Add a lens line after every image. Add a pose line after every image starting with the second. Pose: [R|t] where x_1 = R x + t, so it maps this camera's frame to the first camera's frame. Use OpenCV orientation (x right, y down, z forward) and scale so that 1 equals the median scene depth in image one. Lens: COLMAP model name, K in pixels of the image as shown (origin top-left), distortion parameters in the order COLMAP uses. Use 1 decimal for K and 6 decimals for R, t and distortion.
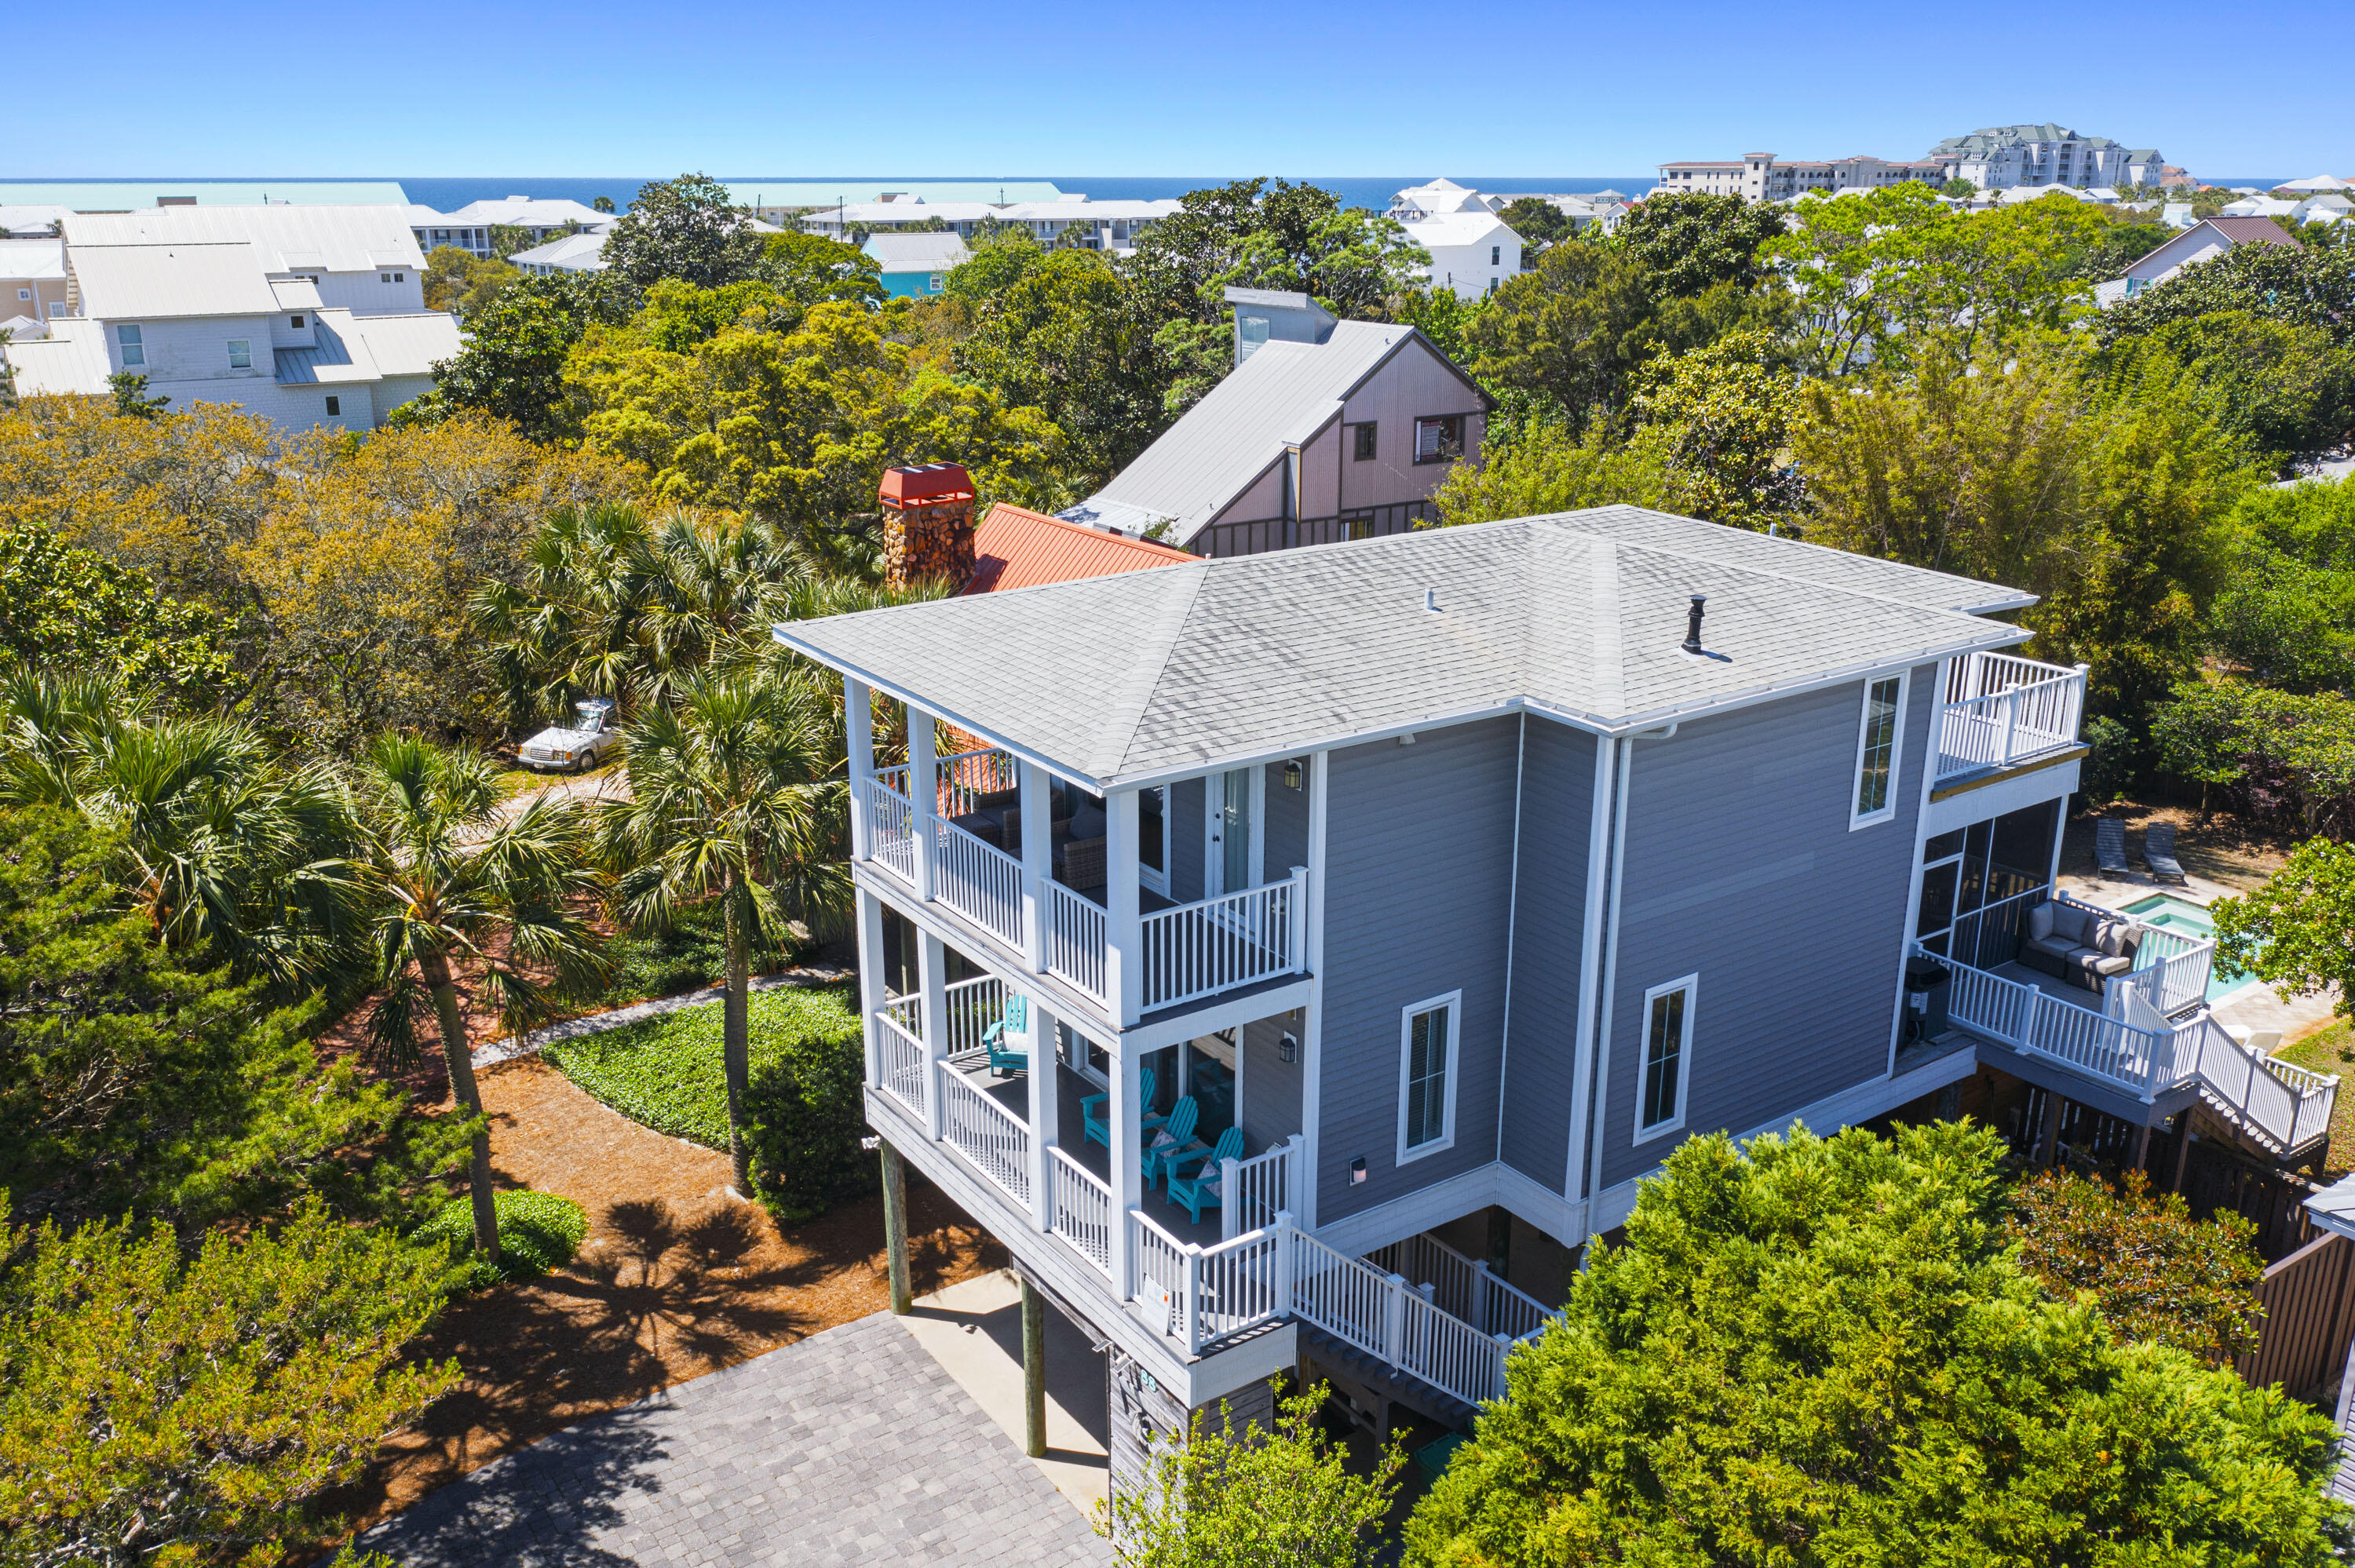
lens RADIAL K [[1891.6, 0, 1195.5], [0, 1891.6, 790.5], [0, 0, 1]] dist [-0.014748, 0.001710]
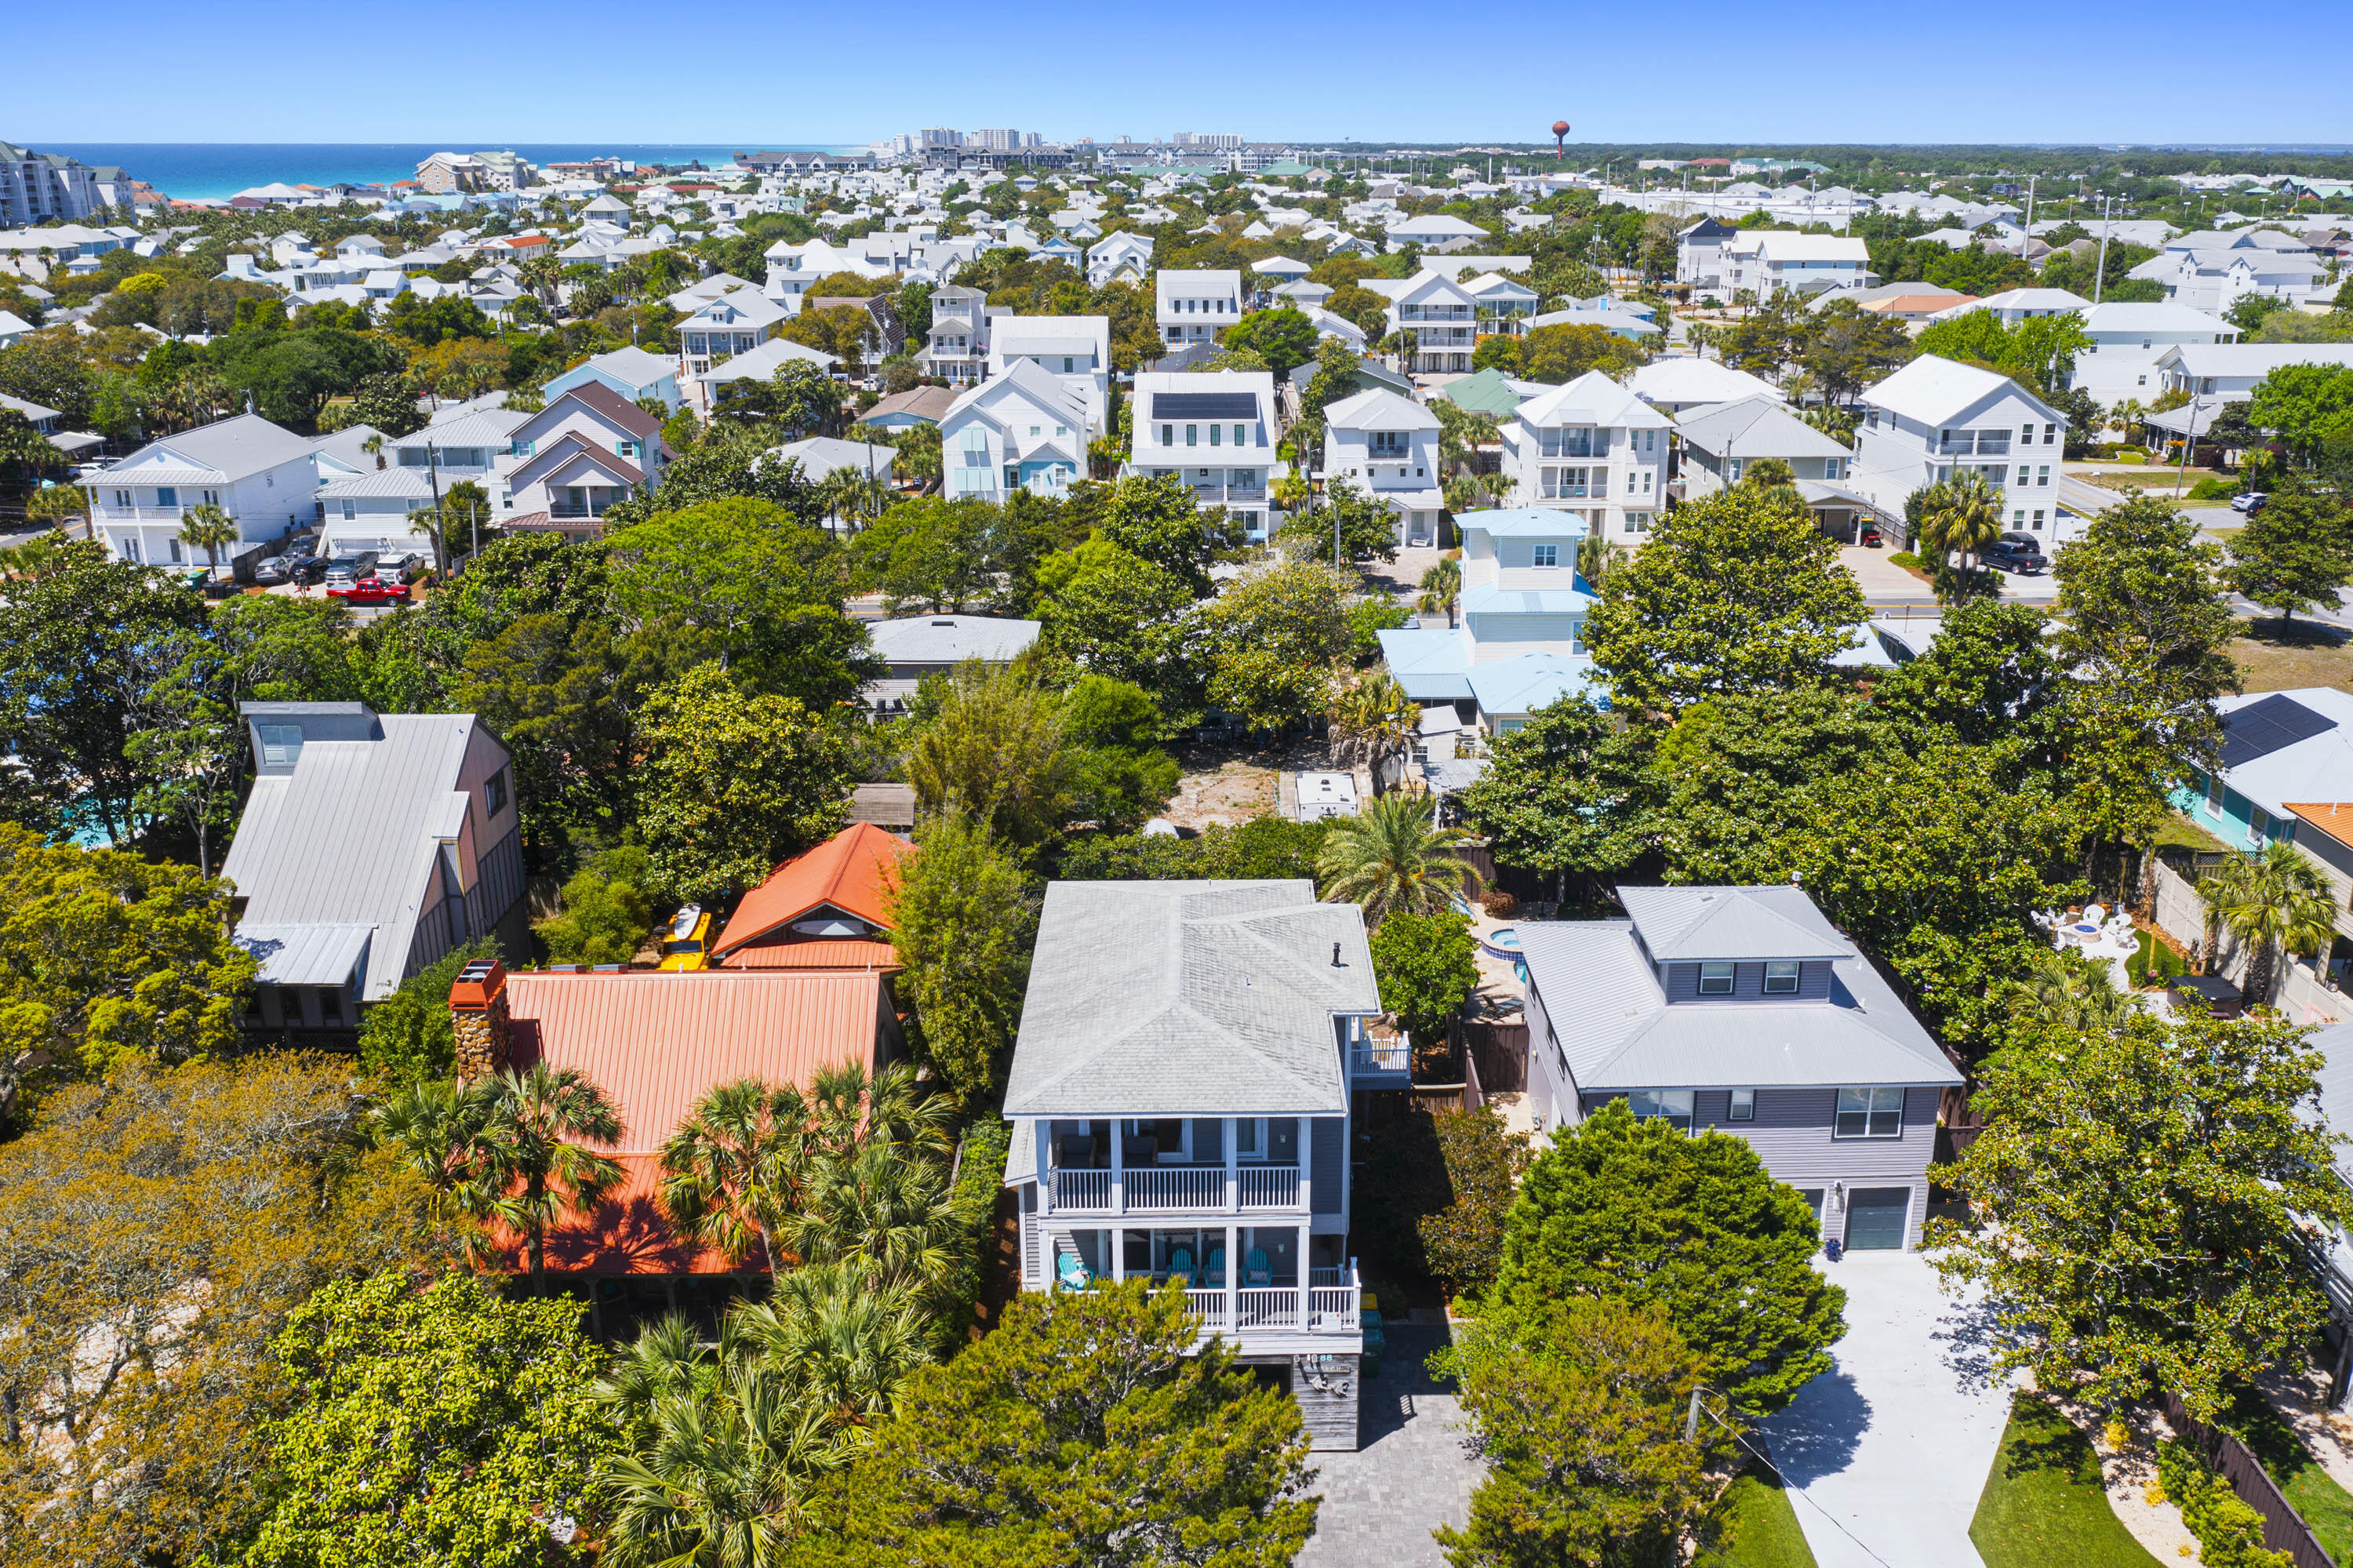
lens RADIAL K [[1976.8, 0, 1244.4], [0, 1976.8, 784.2], [0, 0, 1]] dist [-0.021330, 0.009596]
pose [[0.546040, -0.253151, 0.798596, -1.422155], [0.252687, 0.958625, 0.131104, -0.538951], [-0.798743, 0.130206, 0.587415, -0.313032]]
